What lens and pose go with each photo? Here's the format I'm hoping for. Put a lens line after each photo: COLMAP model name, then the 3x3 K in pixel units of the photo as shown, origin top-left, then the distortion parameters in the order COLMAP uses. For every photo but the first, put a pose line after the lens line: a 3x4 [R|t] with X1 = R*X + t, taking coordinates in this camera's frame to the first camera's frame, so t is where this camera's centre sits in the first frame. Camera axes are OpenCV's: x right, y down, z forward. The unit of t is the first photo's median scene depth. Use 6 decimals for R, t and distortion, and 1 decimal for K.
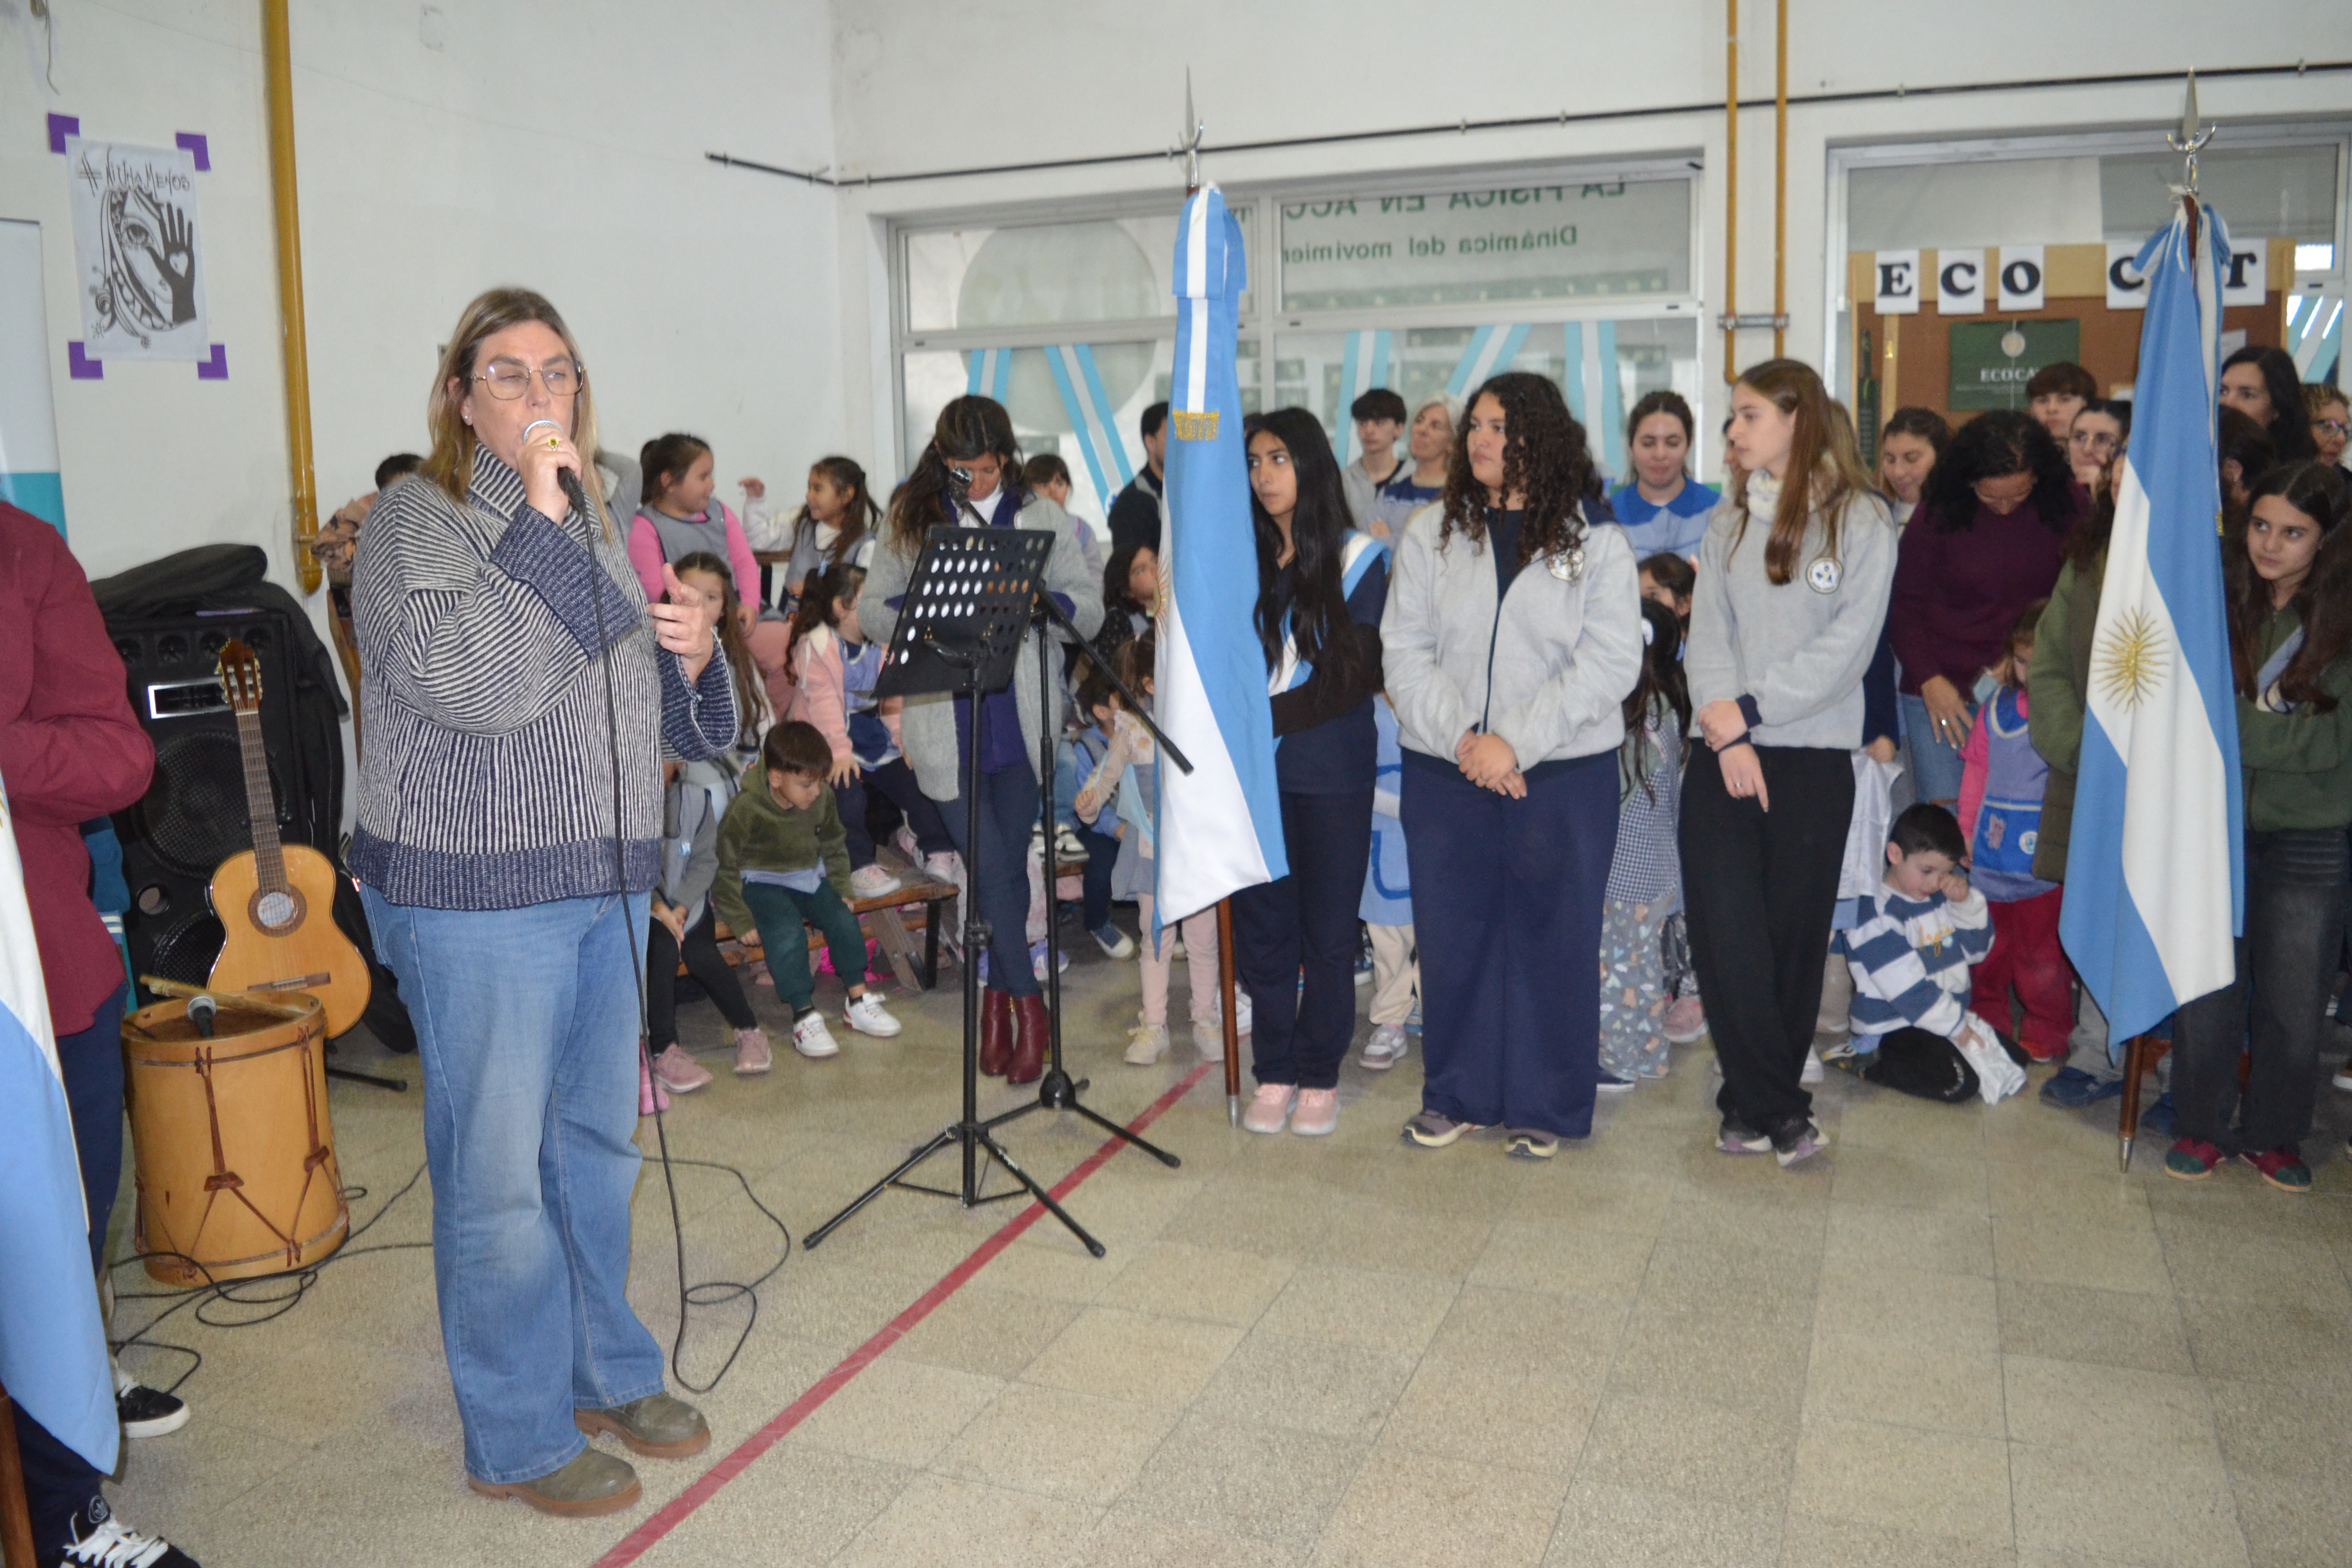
lens RADIAL K [[1867.2, 0, 1171.3], [0, 1867.2, 772.9], [0, 0, 1]] dist [-0.095898, 0.024509]
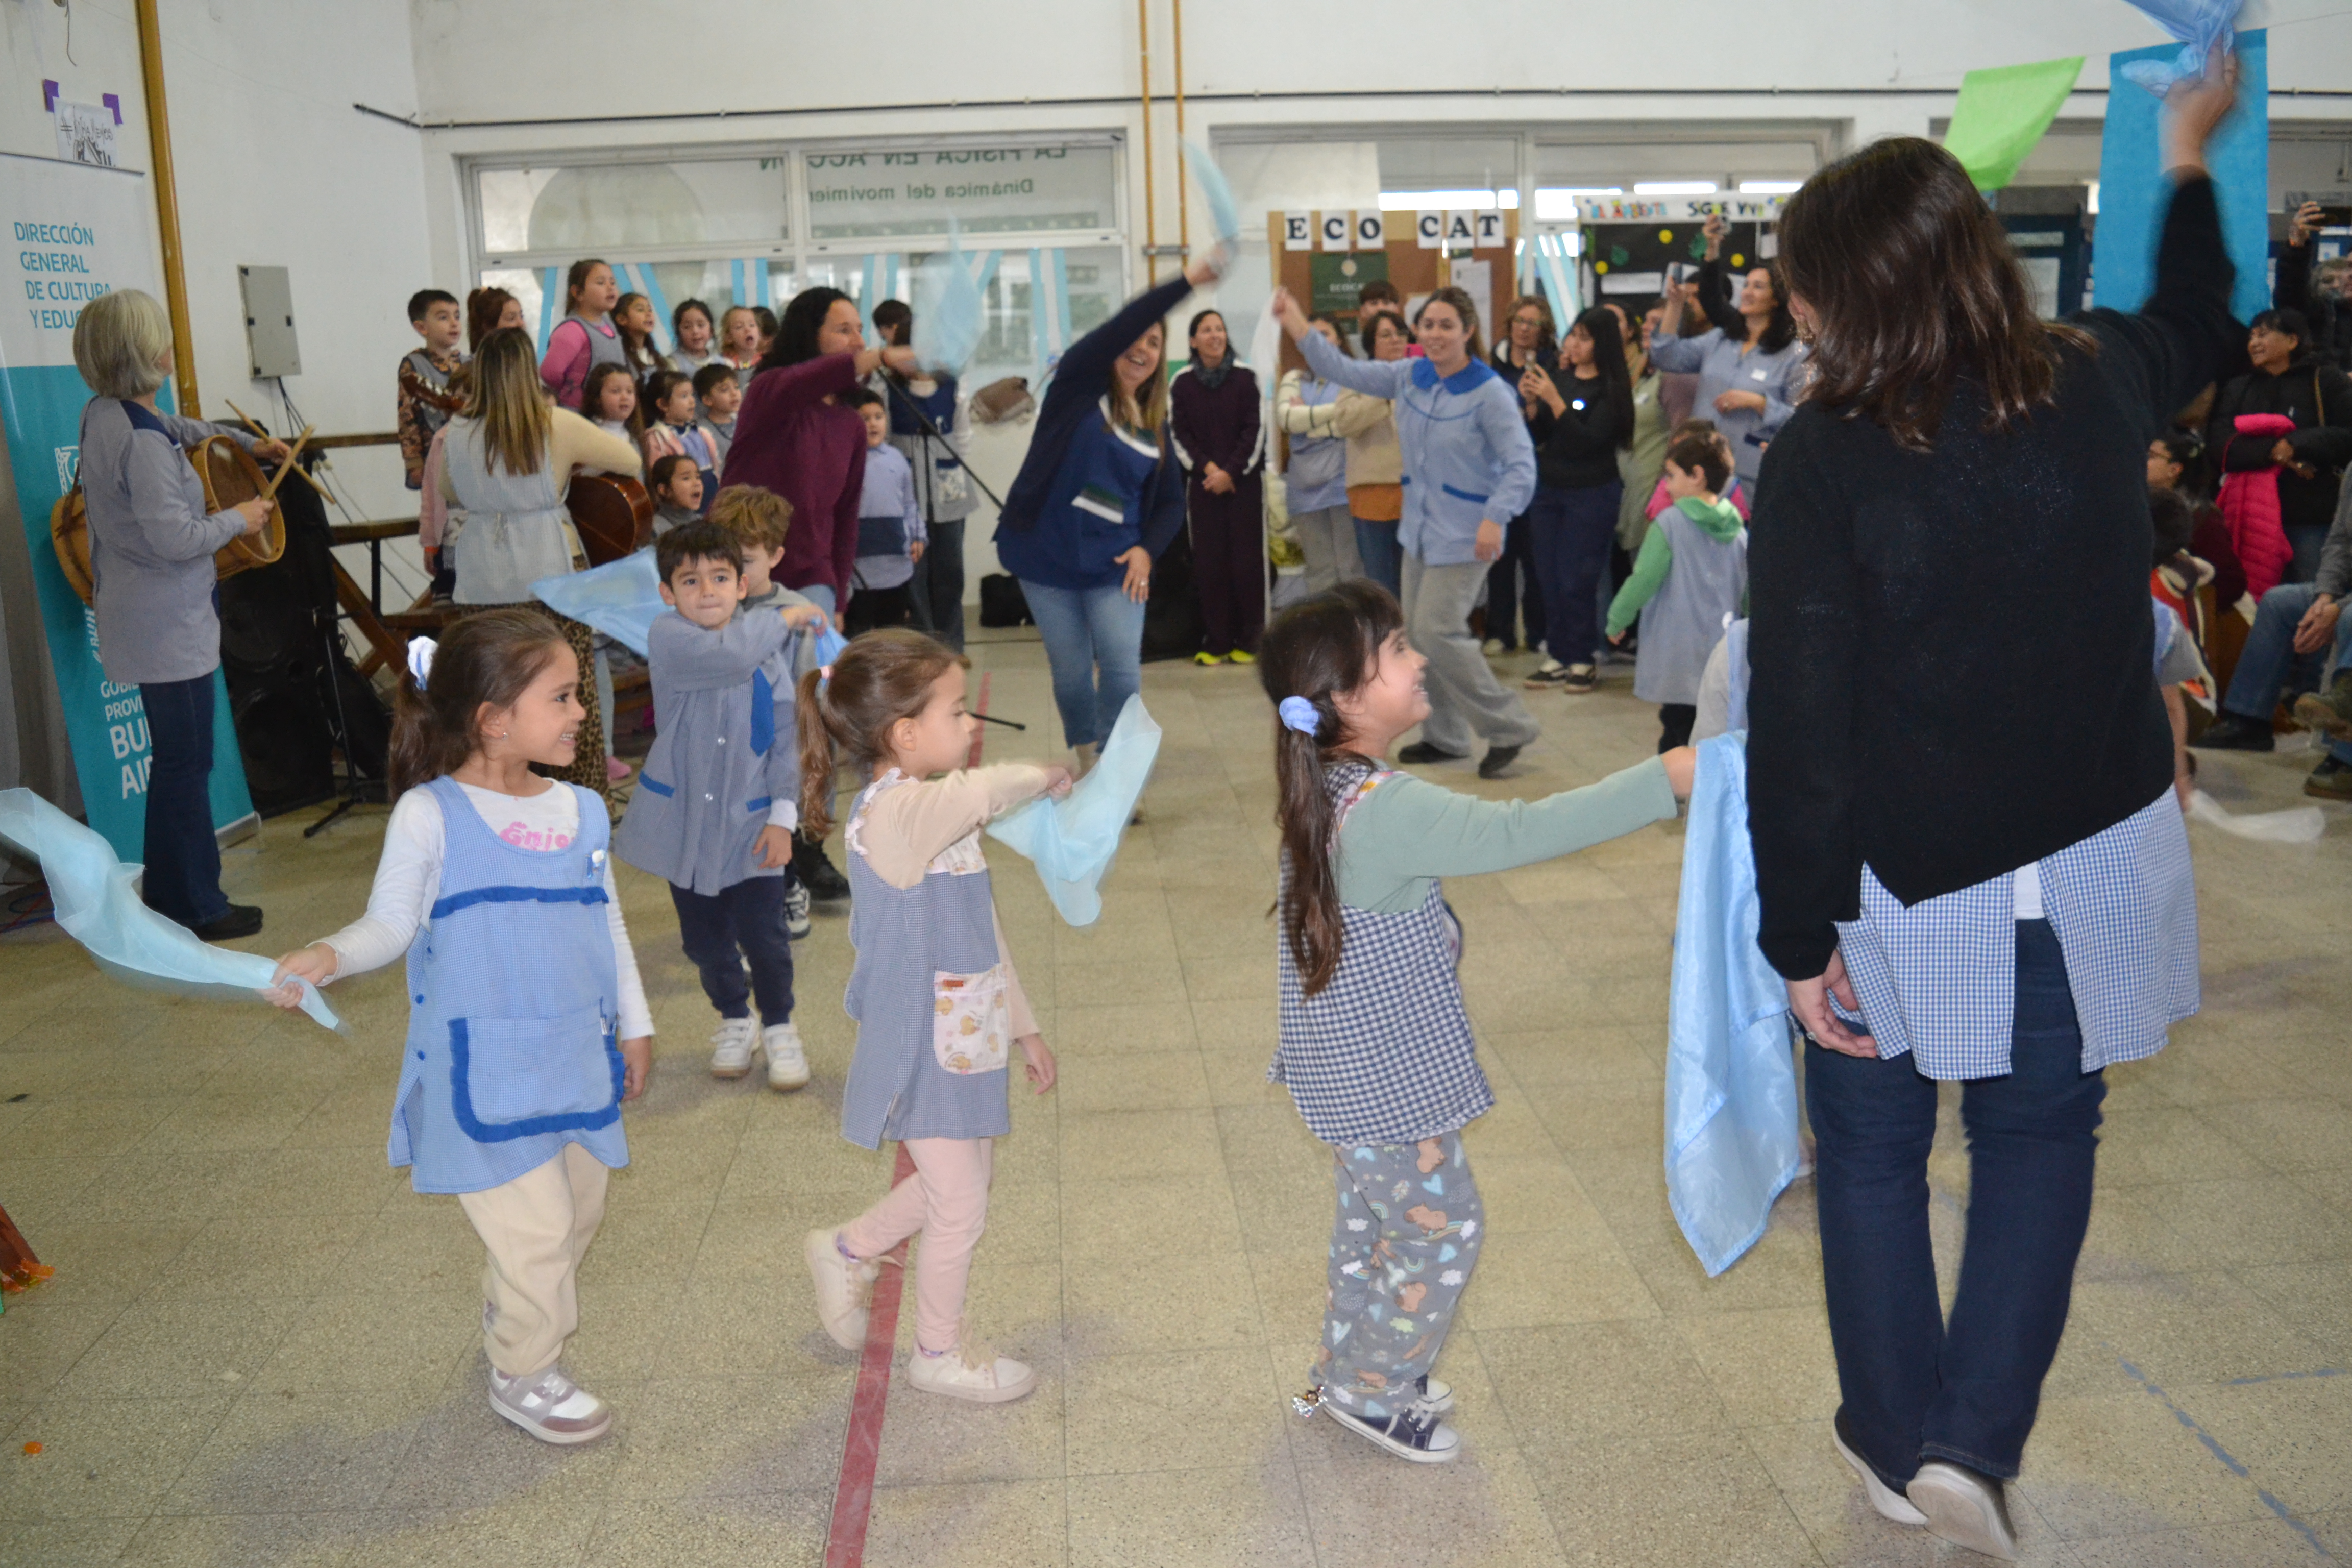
lens RADIAL K [[1867.2, 0, 1171.4], [0, 1867.2, 784.7], [0, 0, 1]] dist [-0.095898, 0.024509]
pose [[0.900448, -0.105101, 0.422076, -0.432597], [0.081538, 0.993953, 0.073551, 0.083796], [-0.427254, -0.031813, 0.903572, -0.423788]]
